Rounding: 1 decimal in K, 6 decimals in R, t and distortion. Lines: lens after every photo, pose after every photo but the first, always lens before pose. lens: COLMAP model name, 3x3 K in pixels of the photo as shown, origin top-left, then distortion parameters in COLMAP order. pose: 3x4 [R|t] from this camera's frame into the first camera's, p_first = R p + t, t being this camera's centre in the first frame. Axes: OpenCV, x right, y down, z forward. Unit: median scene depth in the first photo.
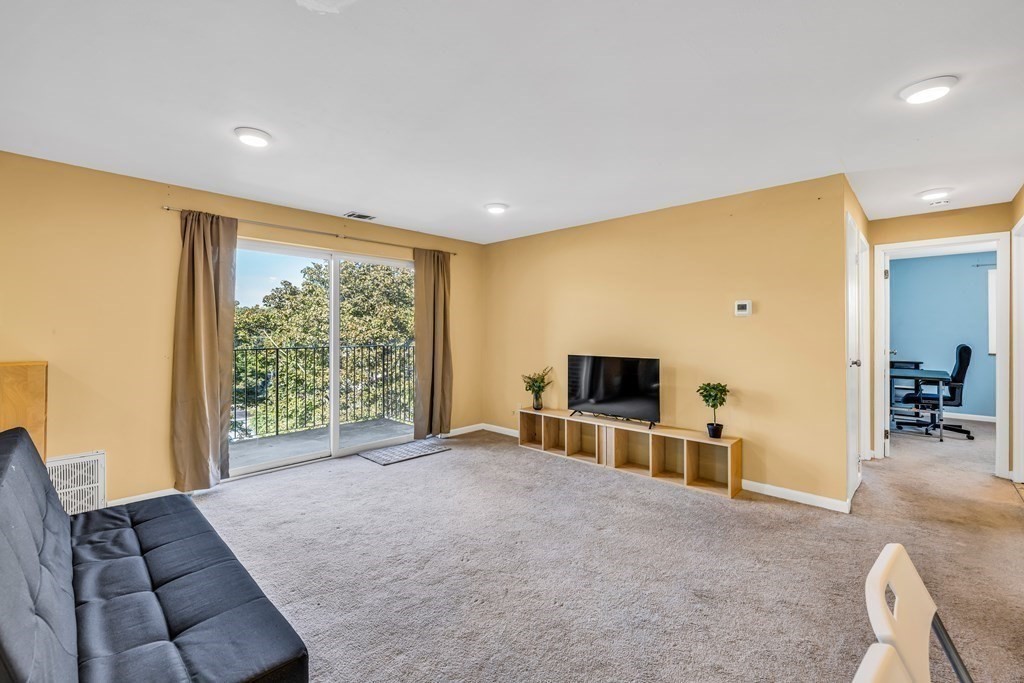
lens RADIAL K [[423.7, 0, 490.4], [0, 423.7, 334.0], [0, 0, 1]] dist [-0.000988, -0.000392]
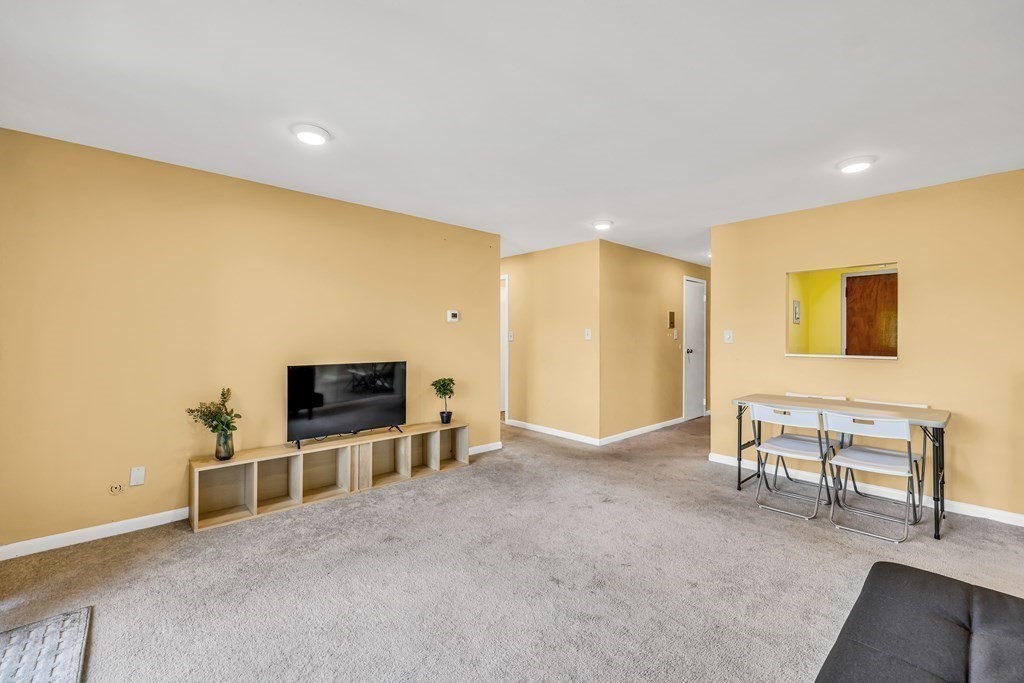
lens RADIAL K [[433.4, 0, 512.0], [0, 433.4, 341.5], [0, 0, 1]] dist [-0.002245, -0.000362]
pose [[0.043237, 0.000122, 0.999065, -0.614426], [0.004211, 0.999991, -0.000304, 0.013936], [-0.999056, 0.004220, 0.043236, 0.692312]]
